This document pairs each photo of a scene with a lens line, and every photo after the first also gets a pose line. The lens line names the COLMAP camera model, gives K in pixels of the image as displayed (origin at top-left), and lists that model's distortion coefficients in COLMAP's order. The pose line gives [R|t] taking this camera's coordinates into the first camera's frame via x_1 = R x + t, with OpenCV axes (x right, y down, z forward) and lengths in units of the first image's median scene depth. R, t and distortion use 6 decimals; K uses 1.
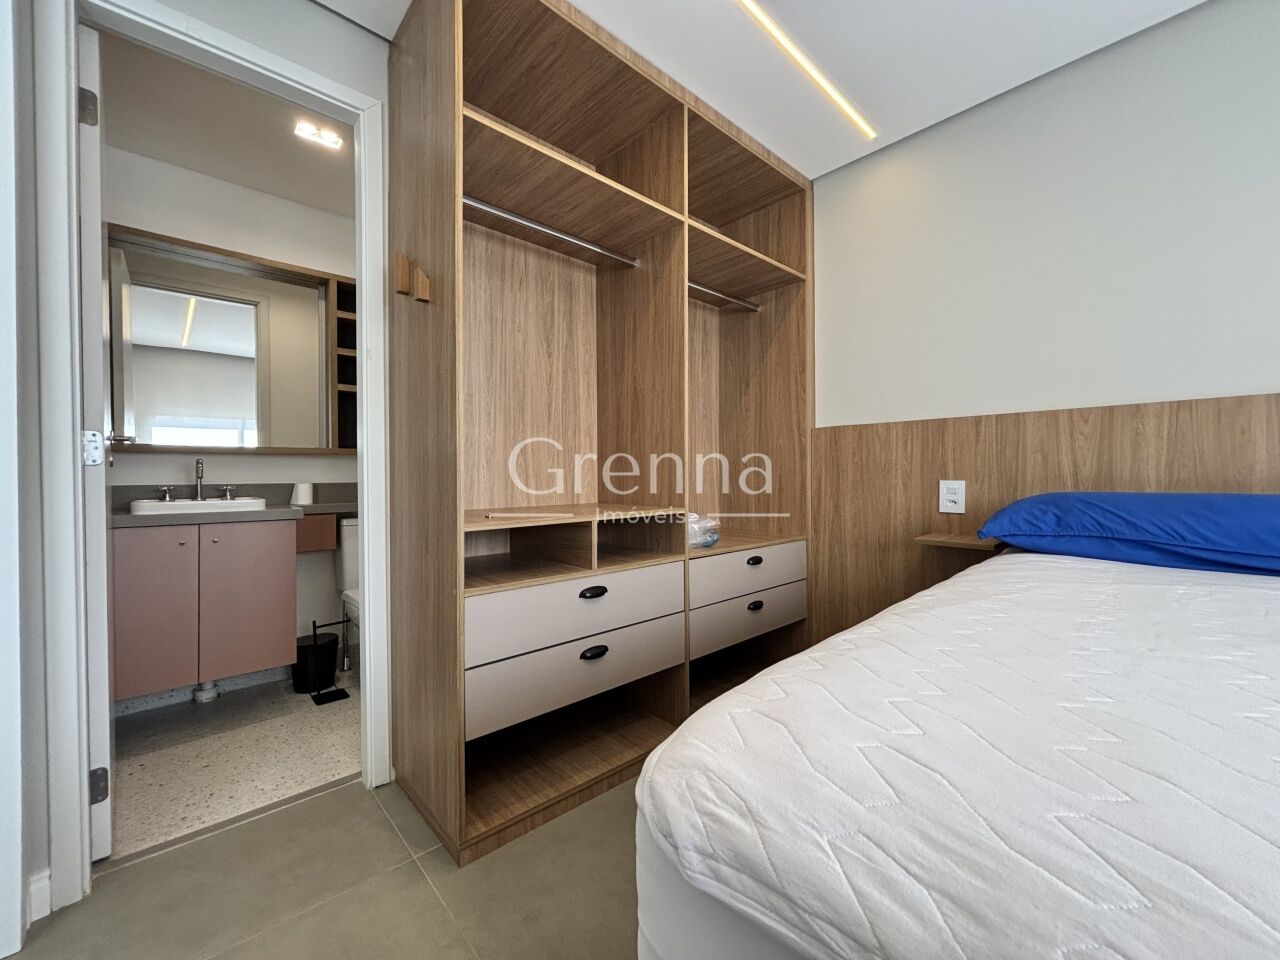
lens RADIAL K [[515.3, 0, 641.6], [0, 515.3, 476.4], [0, 0, 1]] dist [-0.002453, -0.000120]
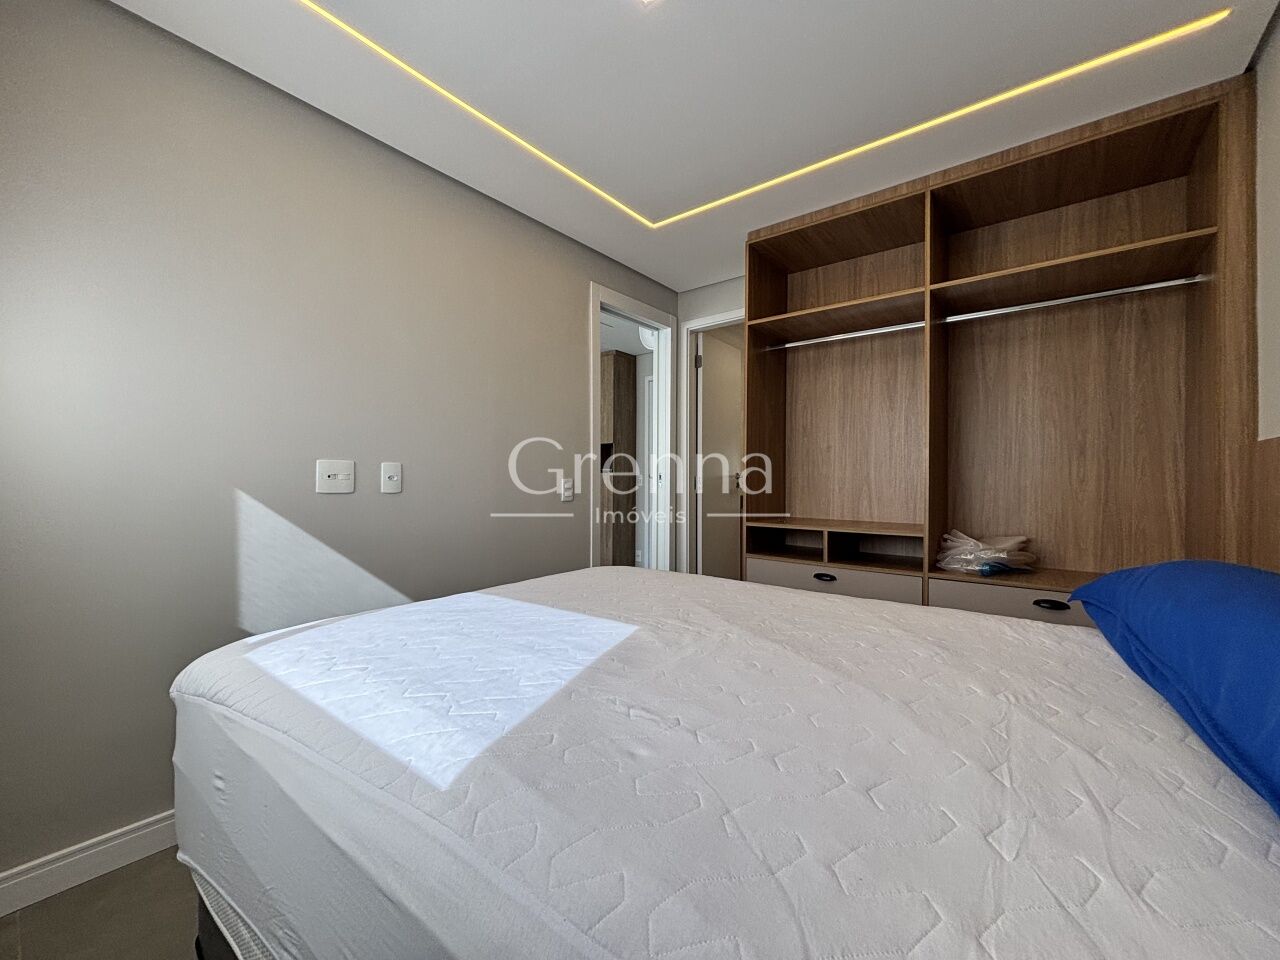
lens RADIAL K [[515.3, 0, 641.6], [0, 515.3, 476.4], [0, 0, 1]] dist [-0.002453, -0.000120]
pose [[0.153501, 0.006606, -0.988126, 1.127827], [-0.006739, 0.999961, 0.005638, -0.070378], [0.988126, 0.005793, 0.153539, 0.174248]]
